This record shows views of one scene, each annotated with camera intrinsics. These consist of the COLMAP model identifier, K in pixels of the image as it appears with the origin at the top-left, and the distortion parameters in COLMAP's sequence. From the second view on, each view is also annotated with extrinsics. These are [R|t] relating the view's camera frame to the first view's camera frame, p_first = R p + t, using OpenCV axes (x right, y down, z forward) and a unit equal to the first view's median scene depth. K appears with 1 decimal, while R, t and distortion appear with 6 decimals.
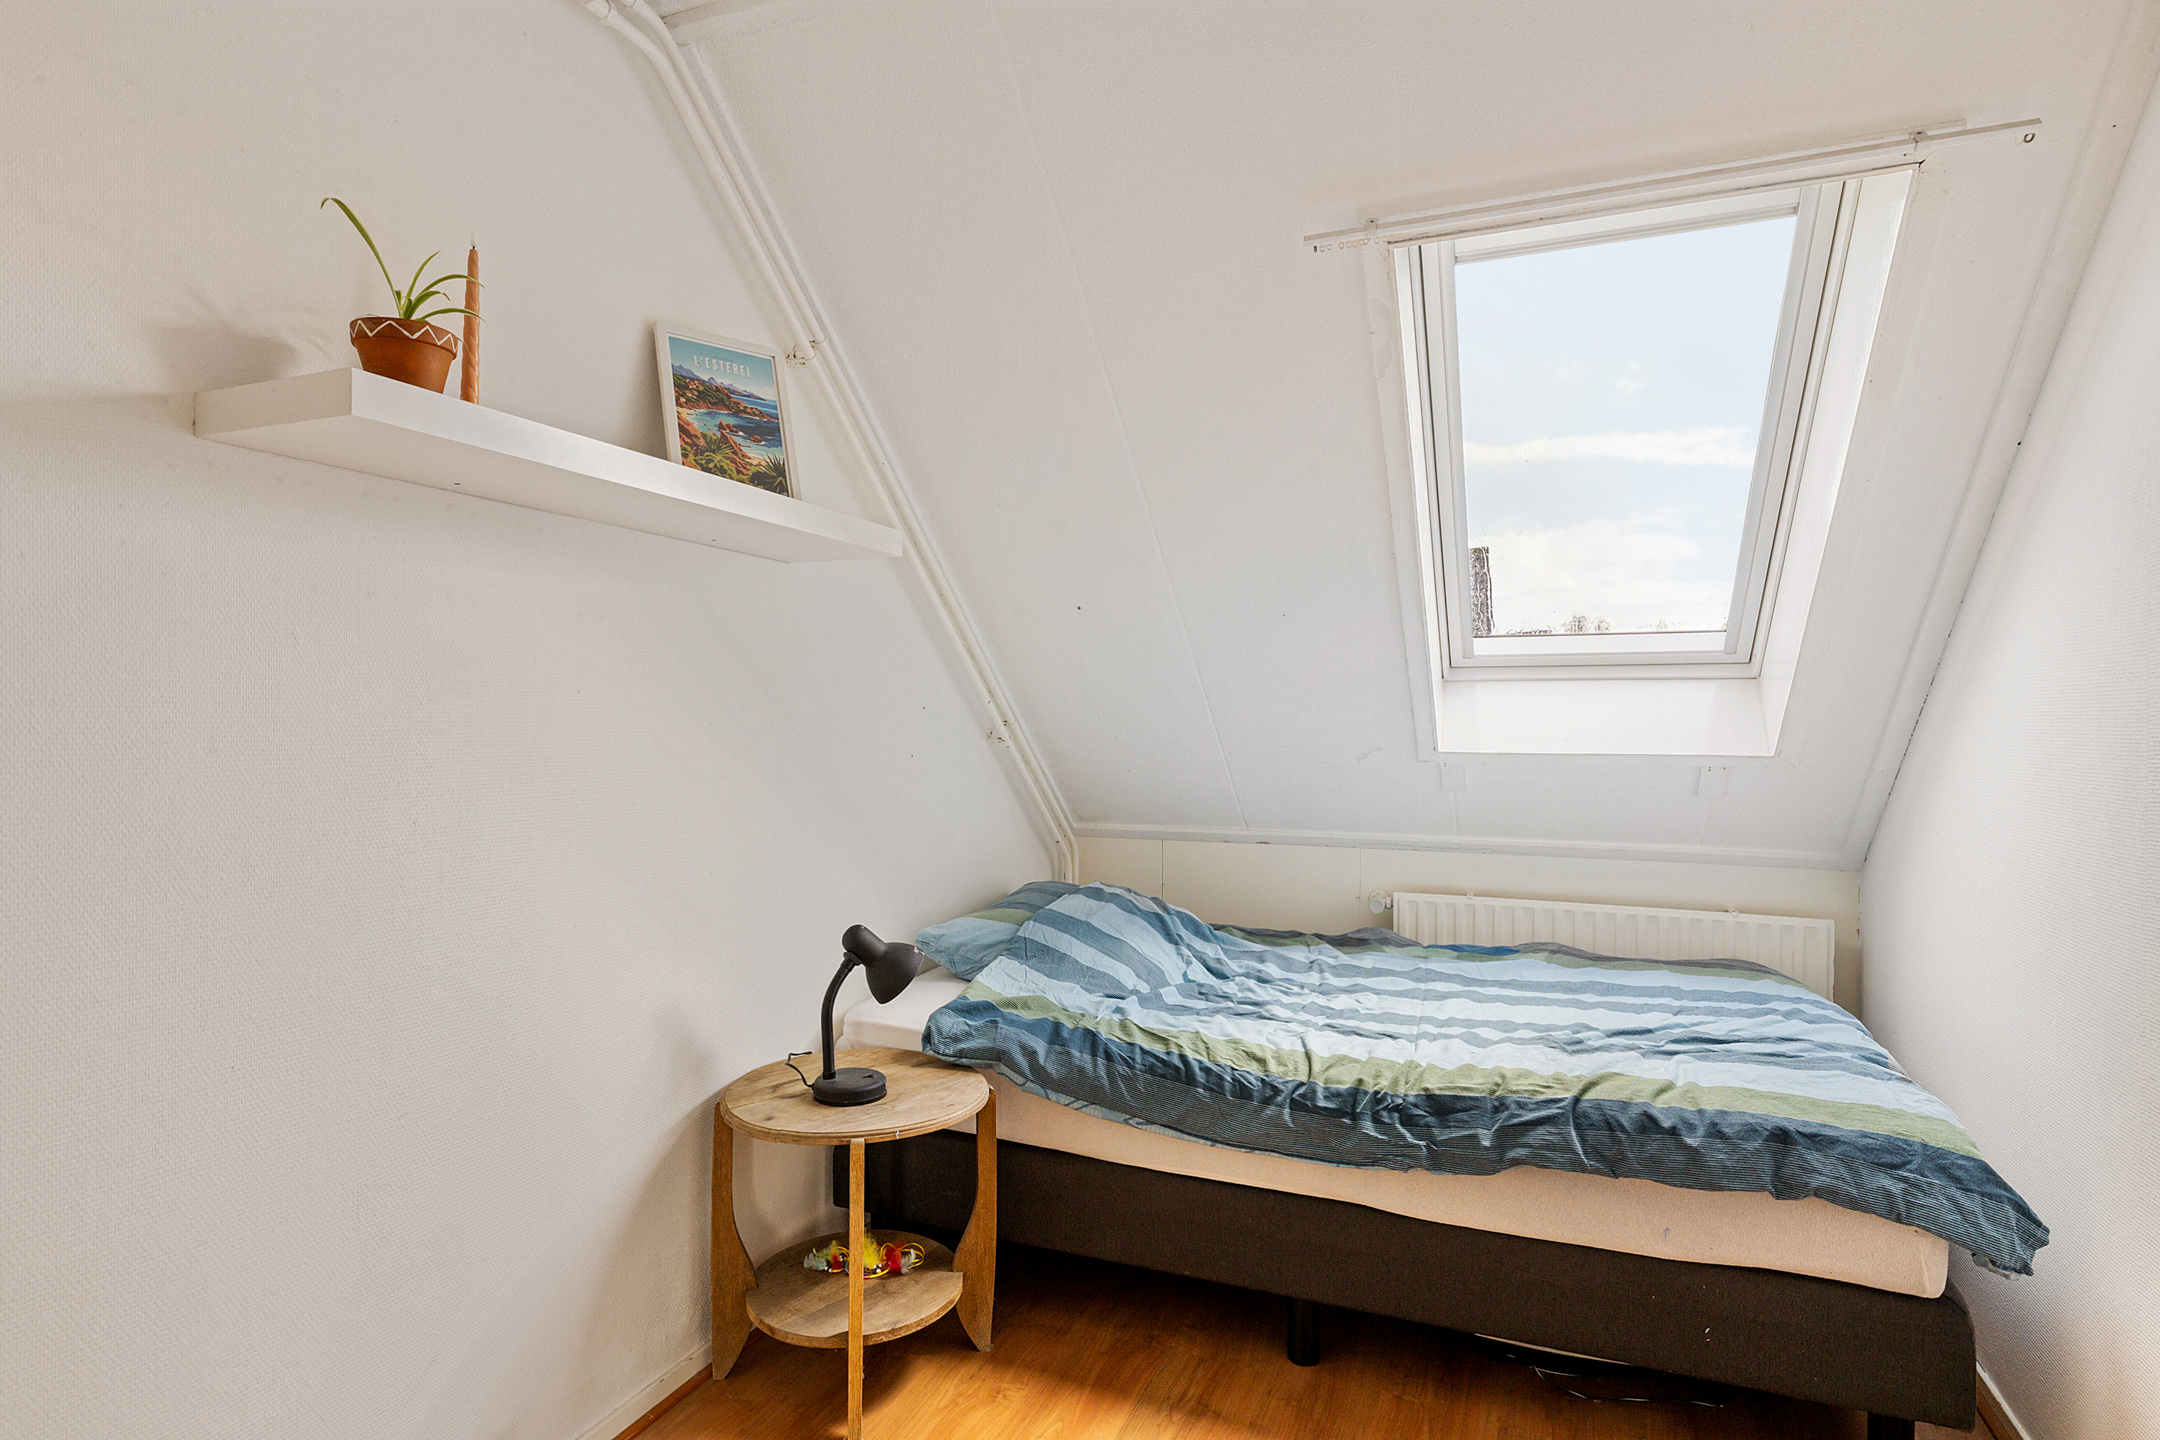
lens RADIAL K [[1119.2, 0, 1072.8], [0, 1119.2, 717.3], [0, 0, 1]] dist [0.000664, 0.001280]
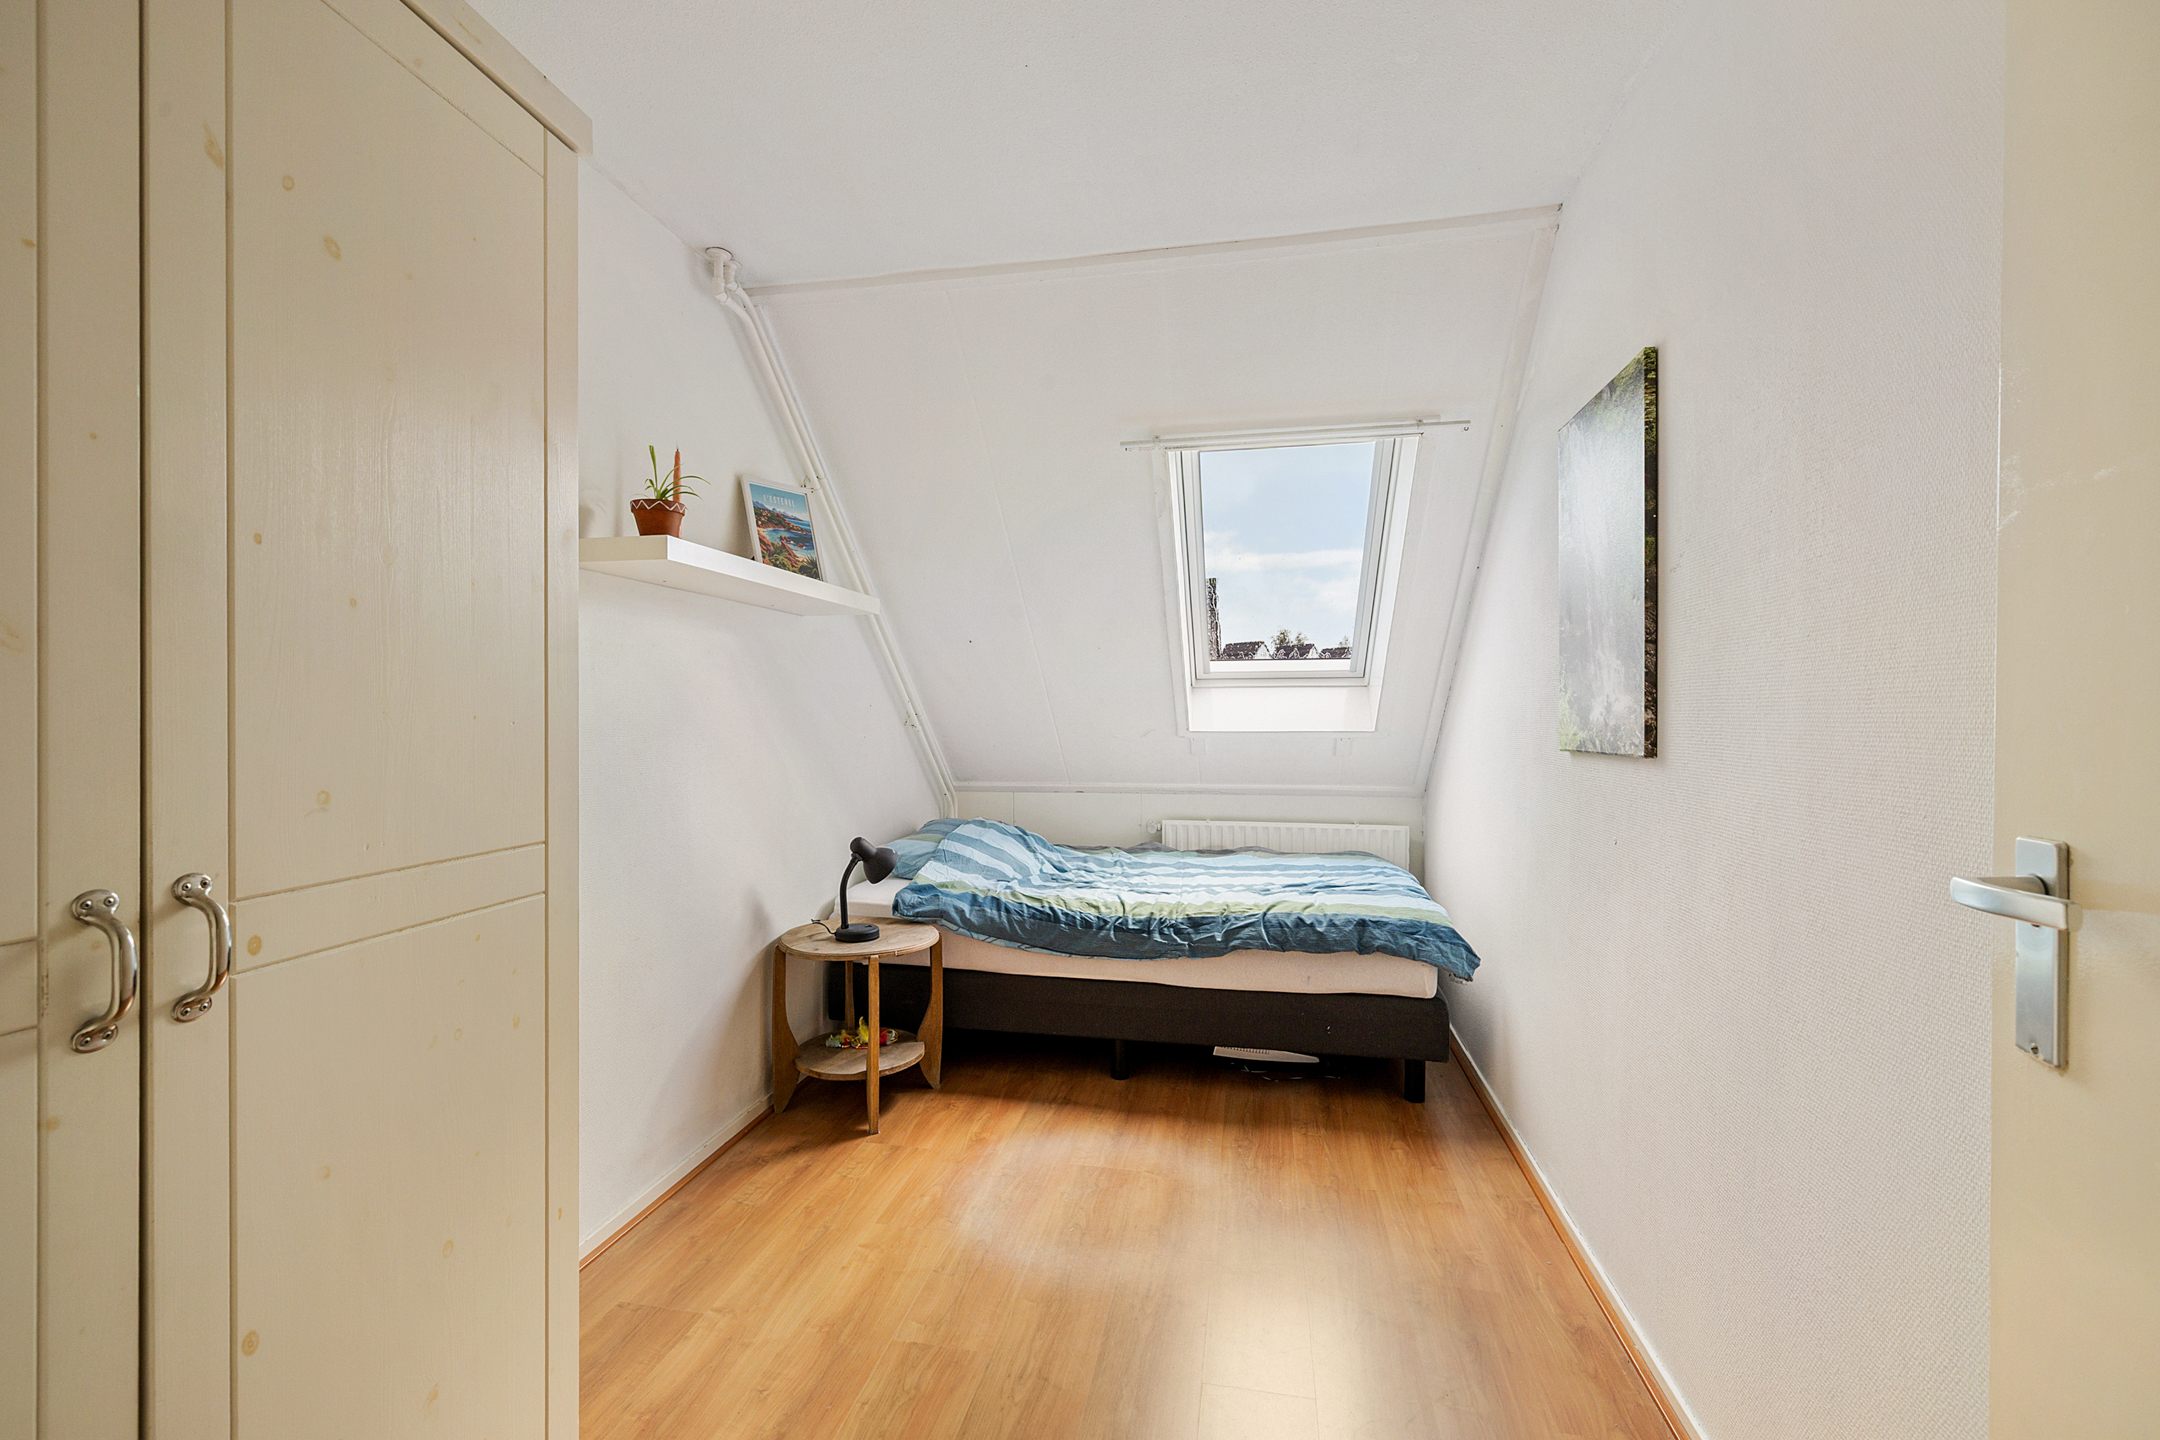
lens RADIAL K [[930.4, 0, 1061.6], [0, 930.4, 719.9], [0, 0, 1]] dist [0.002498, 0.001375]
pose [[0.981718, -0.007905, 0.190177, -0.163243], [0.005945, 0.999923, 0.010877, -0.002010], [-0.190248, -0.009548, 0.981690, -0.424626]]
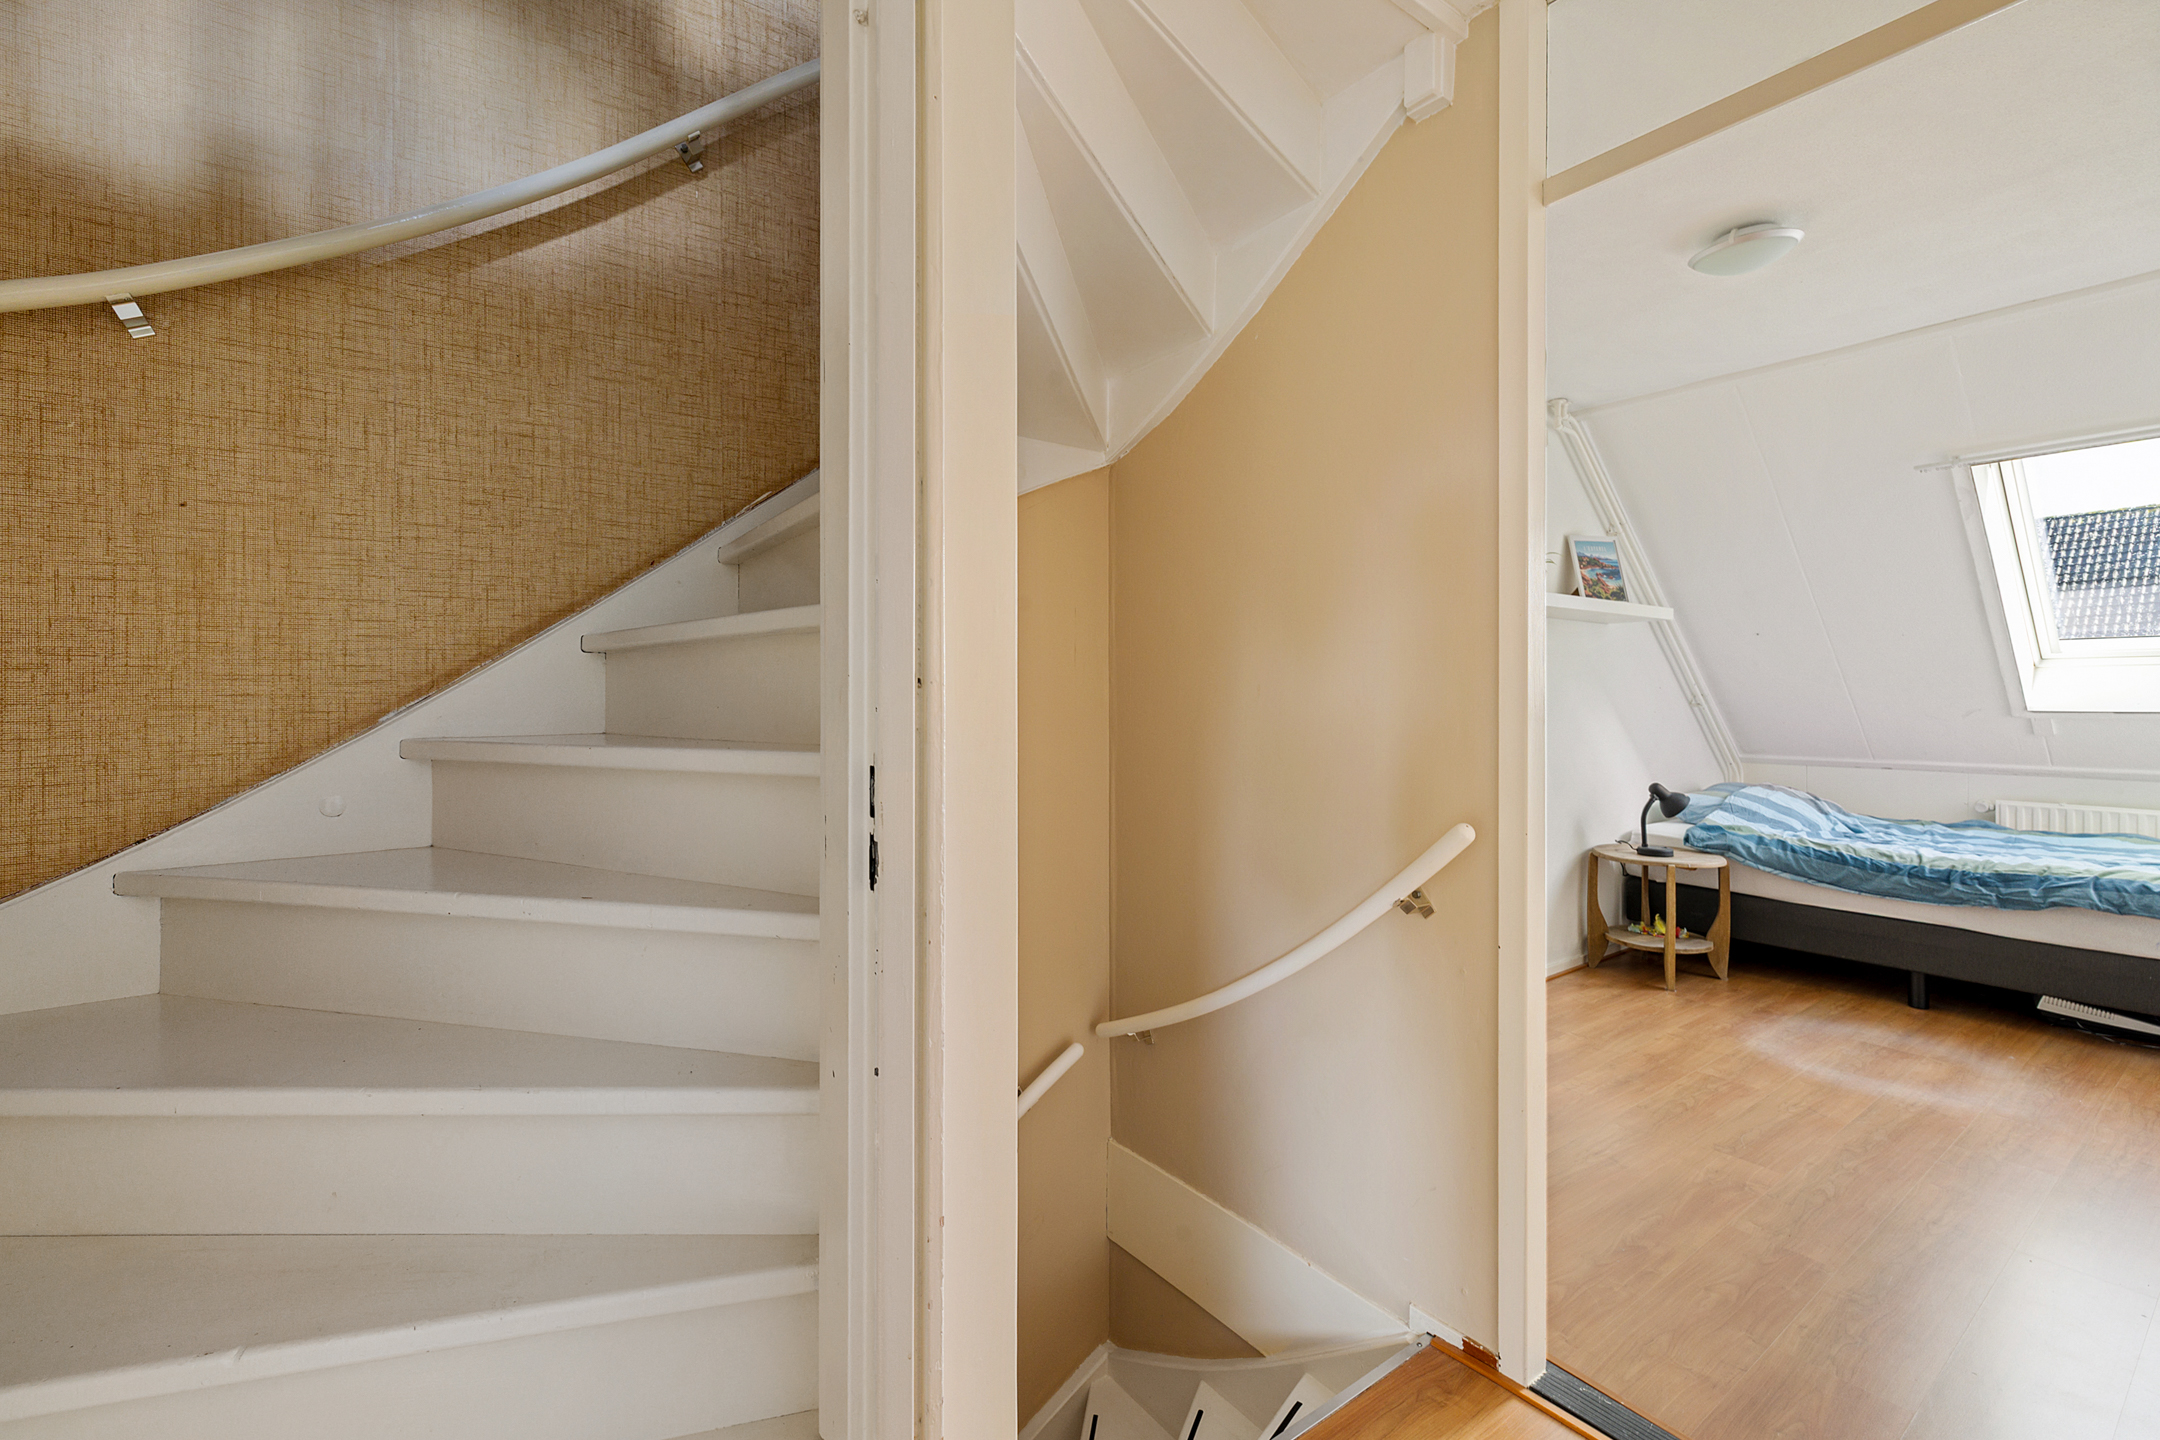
lens RADIAL K [[930.4, 0, 1060.9], [0, 930.4, 696.7], [0, 0, 1]] dist [0.002498, 0.001375]
pose [[0.851975, -0.006064, -0.523547, -0.238062], [0.006724, 0.999977, -0.000641, 0.001530], [0.523539, -0.002975, 0.851997, -1.306750]]
